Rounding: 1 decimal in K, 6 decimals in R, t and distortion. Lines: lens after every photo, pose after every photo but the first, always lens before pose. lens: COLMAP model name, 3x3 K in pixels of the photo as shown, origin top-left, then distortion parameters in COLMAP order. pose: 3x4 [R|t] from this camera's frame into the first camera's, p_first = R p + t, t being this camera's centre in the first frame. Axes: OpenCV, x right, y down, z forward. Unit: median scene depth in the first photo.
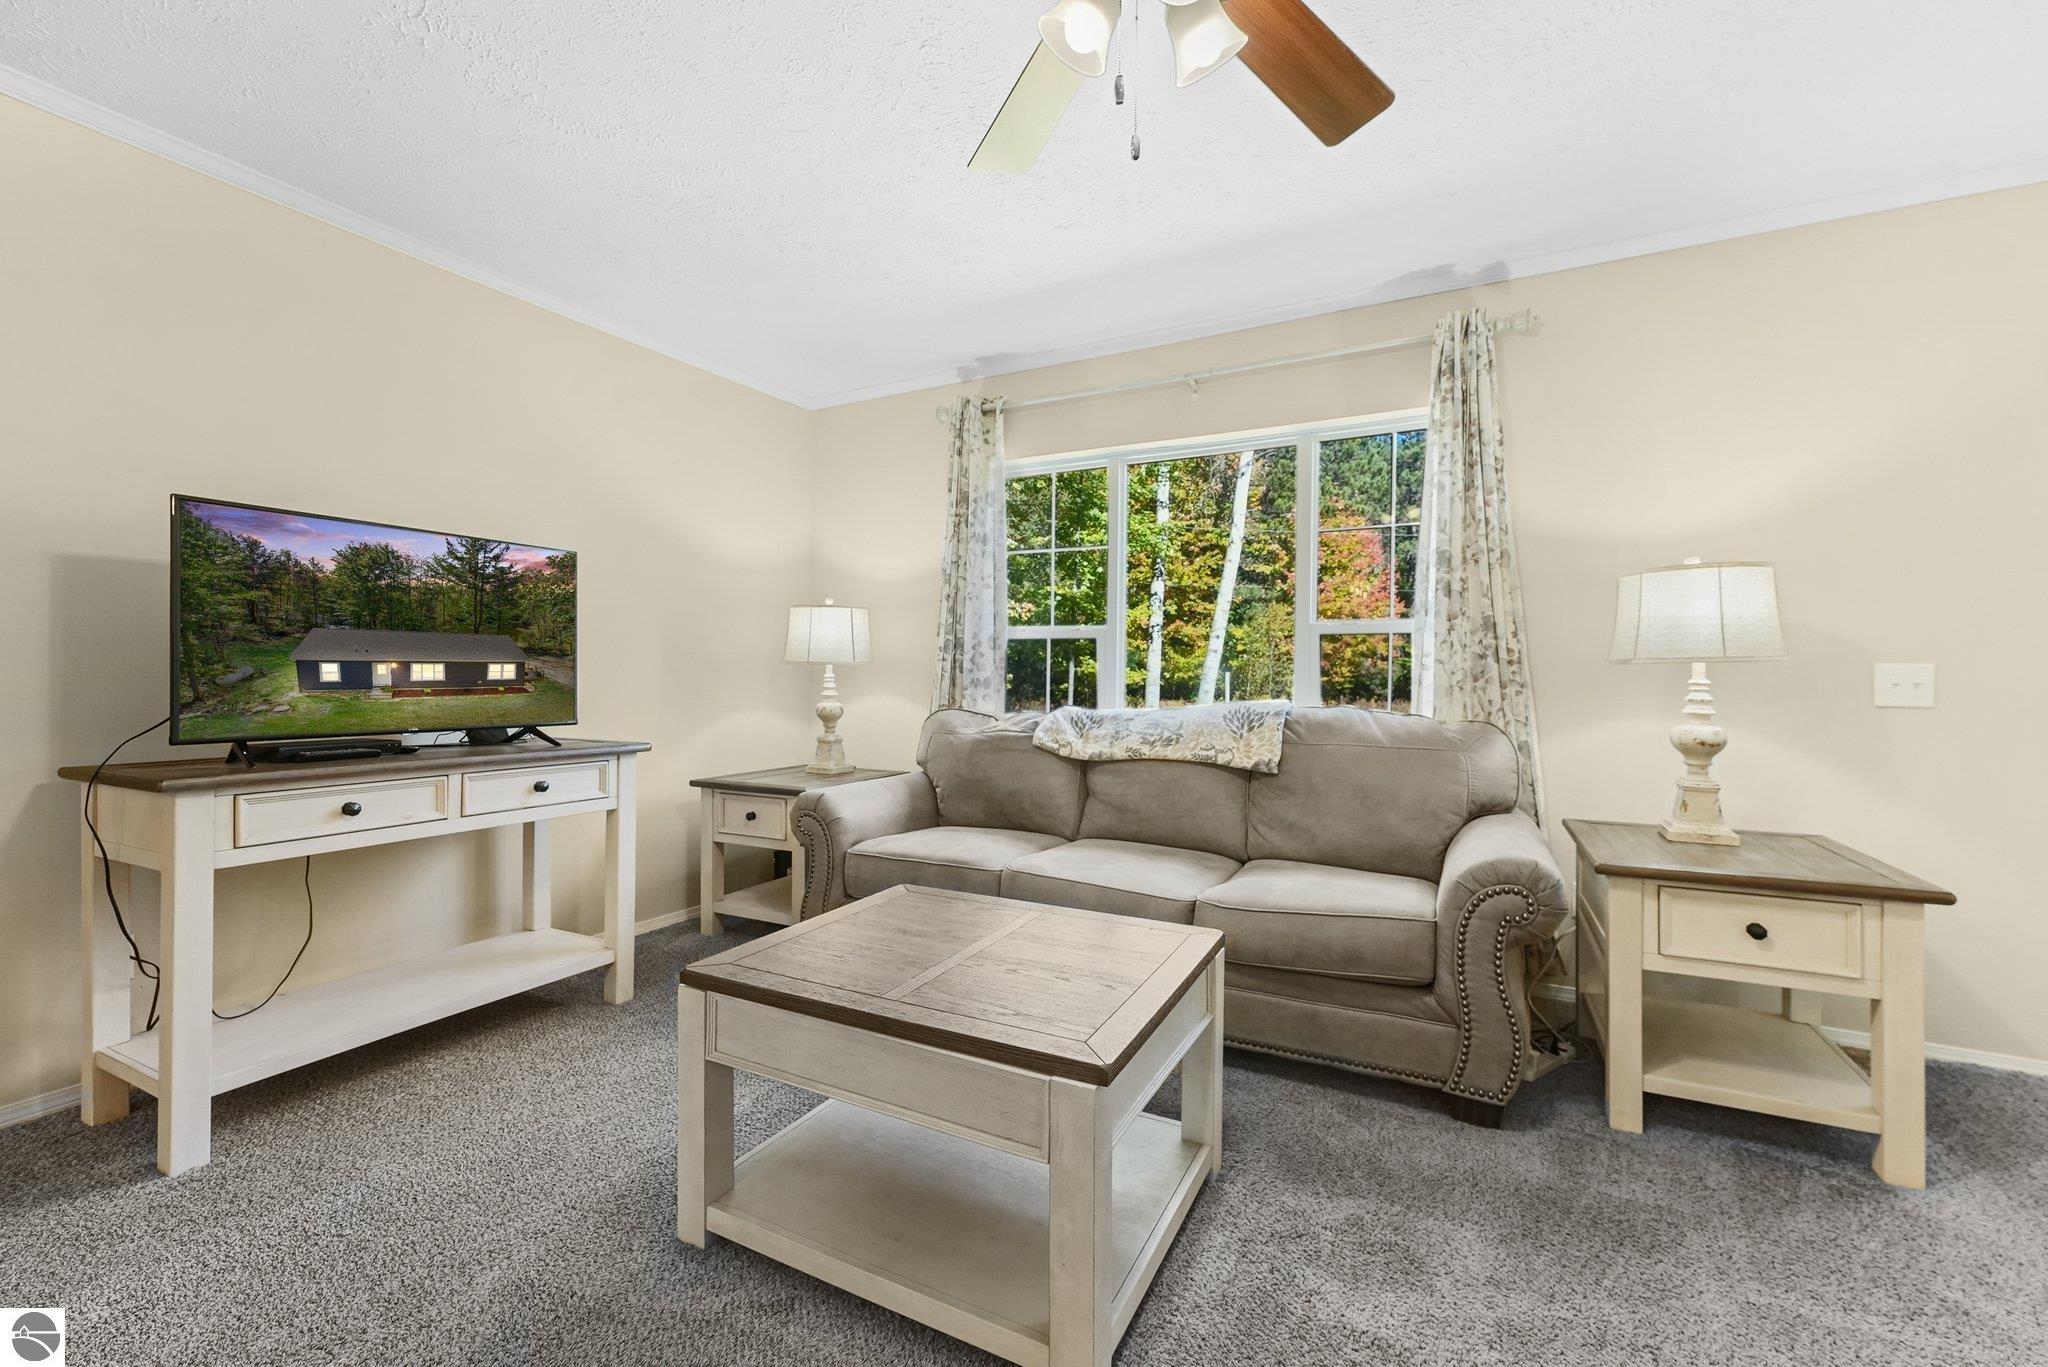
lens RADIAL K [[843.5, 0, 1033.2], [0, 843.5, 674.1], [0, 0, 1]] dist [0.001315, 0.000279]
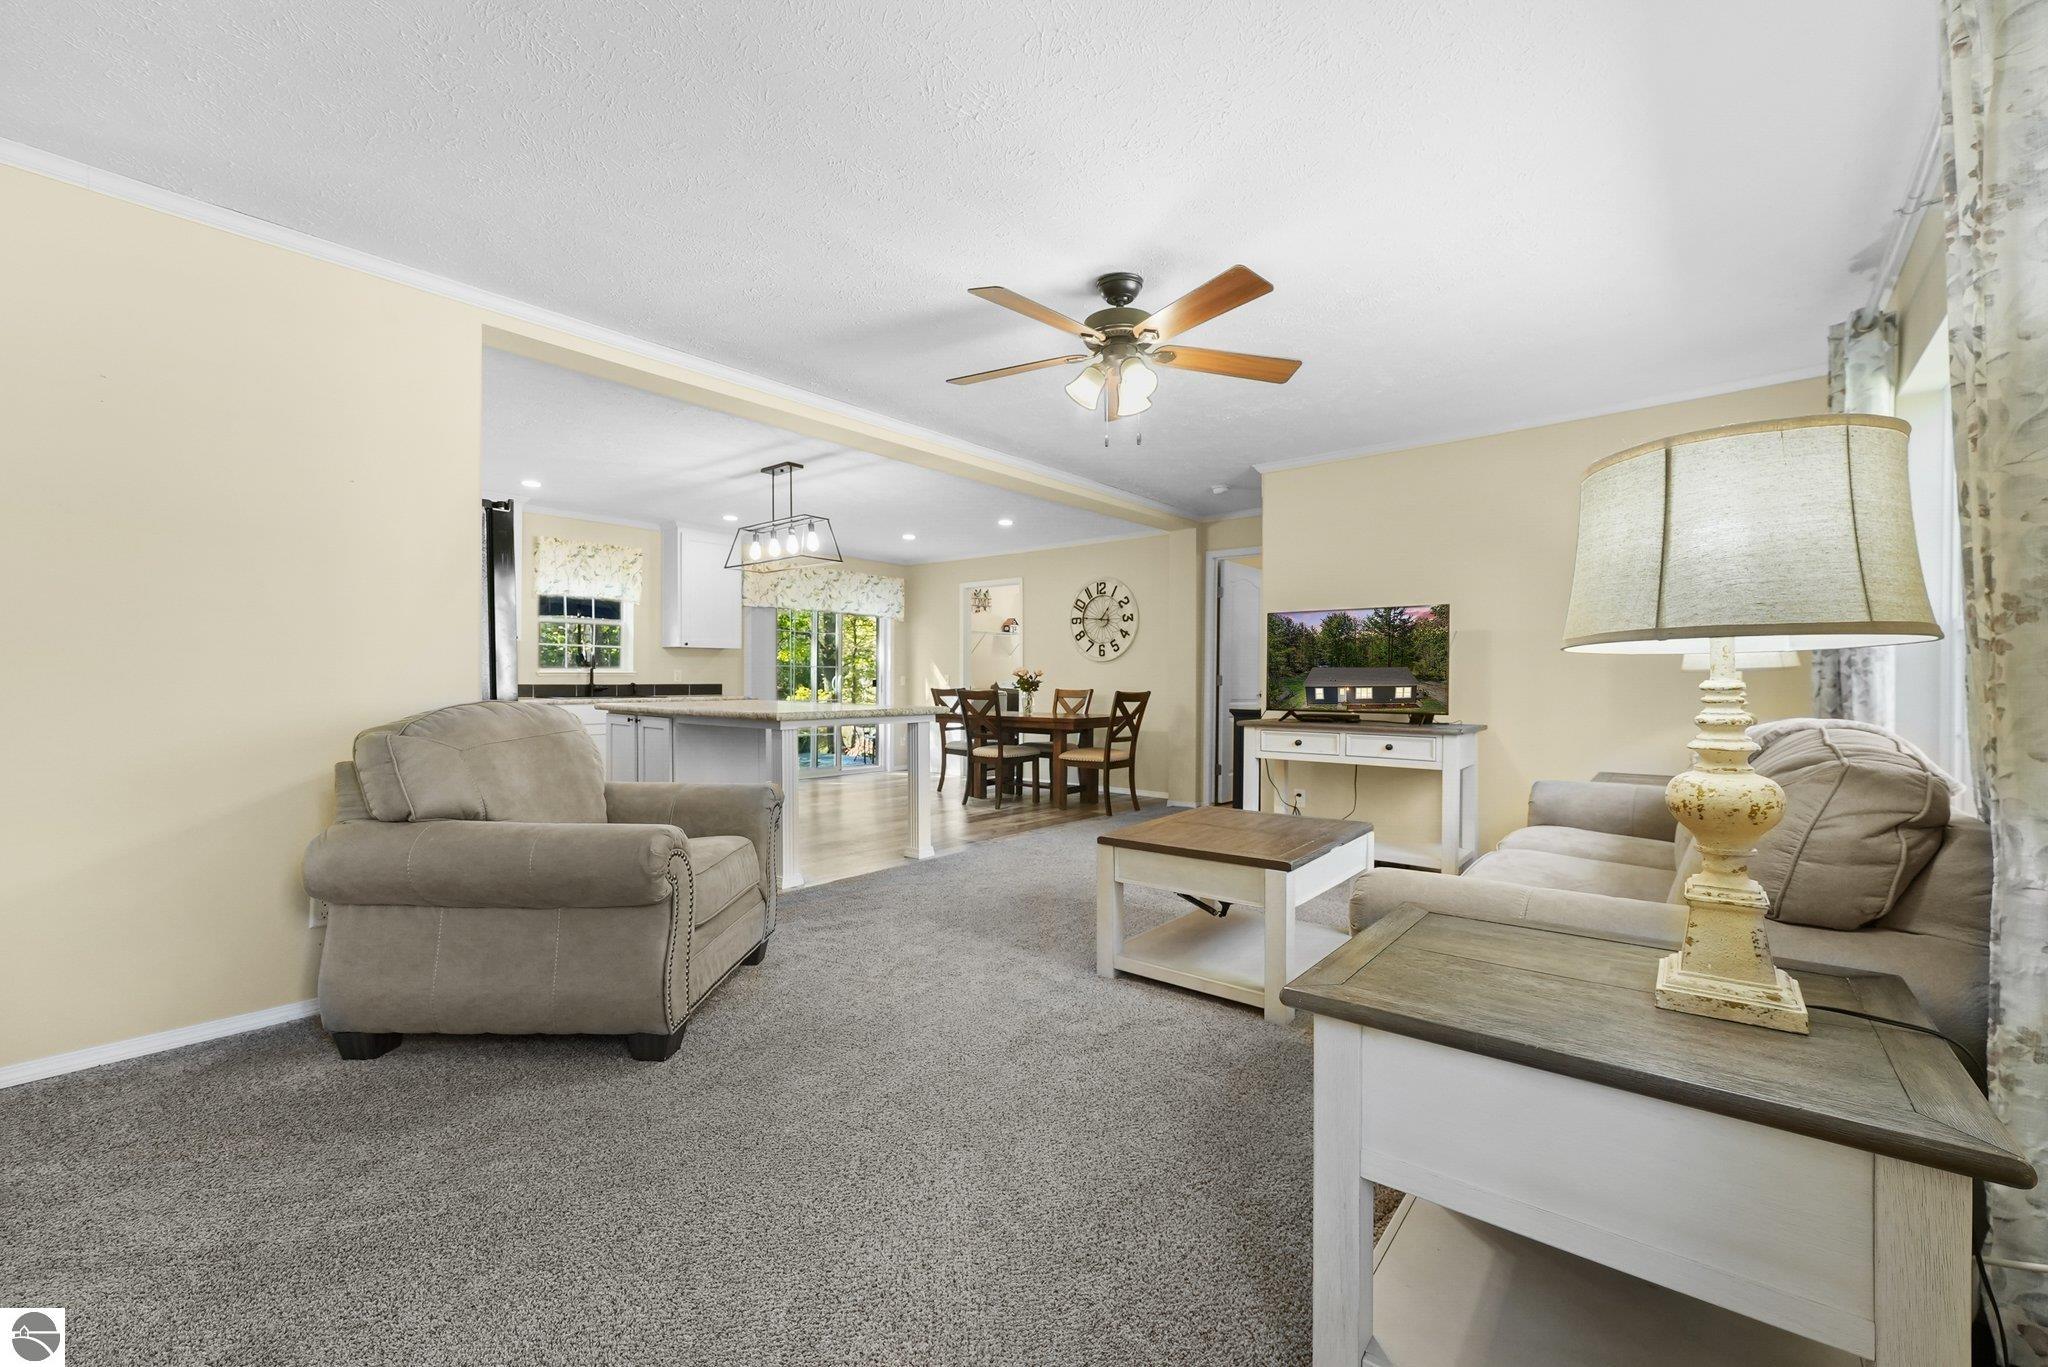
lens RADIAL K [[827.3, 0, 1037.6], [0, 827.3, 685.1], [0, 0, 1]] dist [0.000908, 0.000065]
pose [[-0.208627, -0.002636, -0.977992, 1.114310], [-0.001597, 0.999996, -0.002354, 0.010750], [0.977994, 0.001071, -0.208630, 0.584909]]
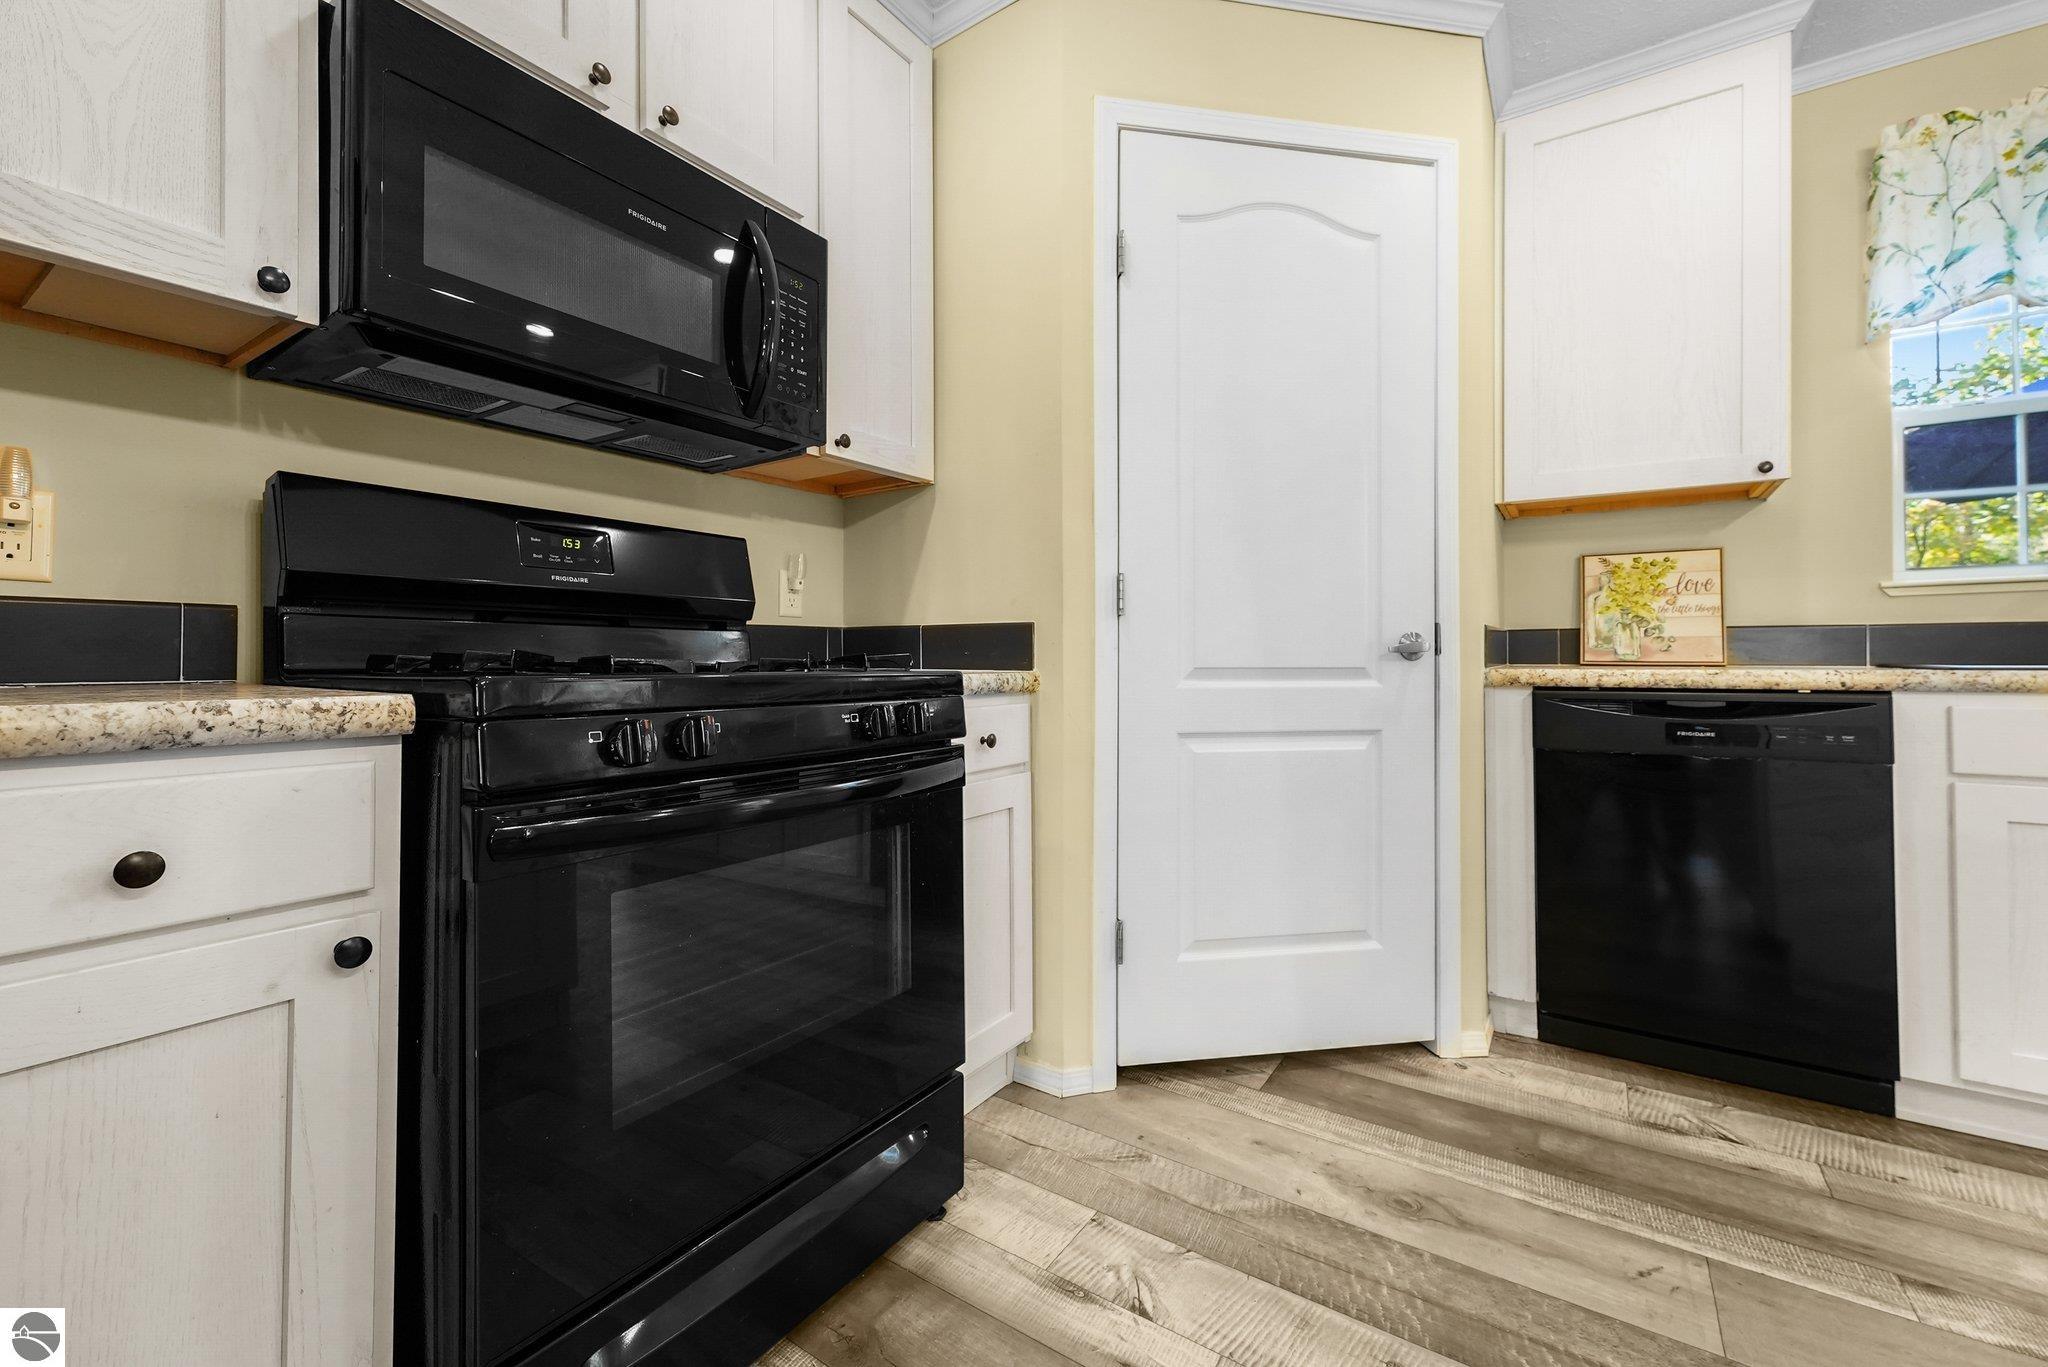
lens RADIAL K [[829.6, 0, 1035.2], [0, 829.6, 651.1], [0, 0, 1]] dist [0.002453, -0.000440]
pose [[-0.994724, -0.006116, 0.102403, -0.301966], [-0.007724, 0.999853, -0.015317, 0.047606], [-0.102295, -0.016027, -0.994625, -0.560503]]
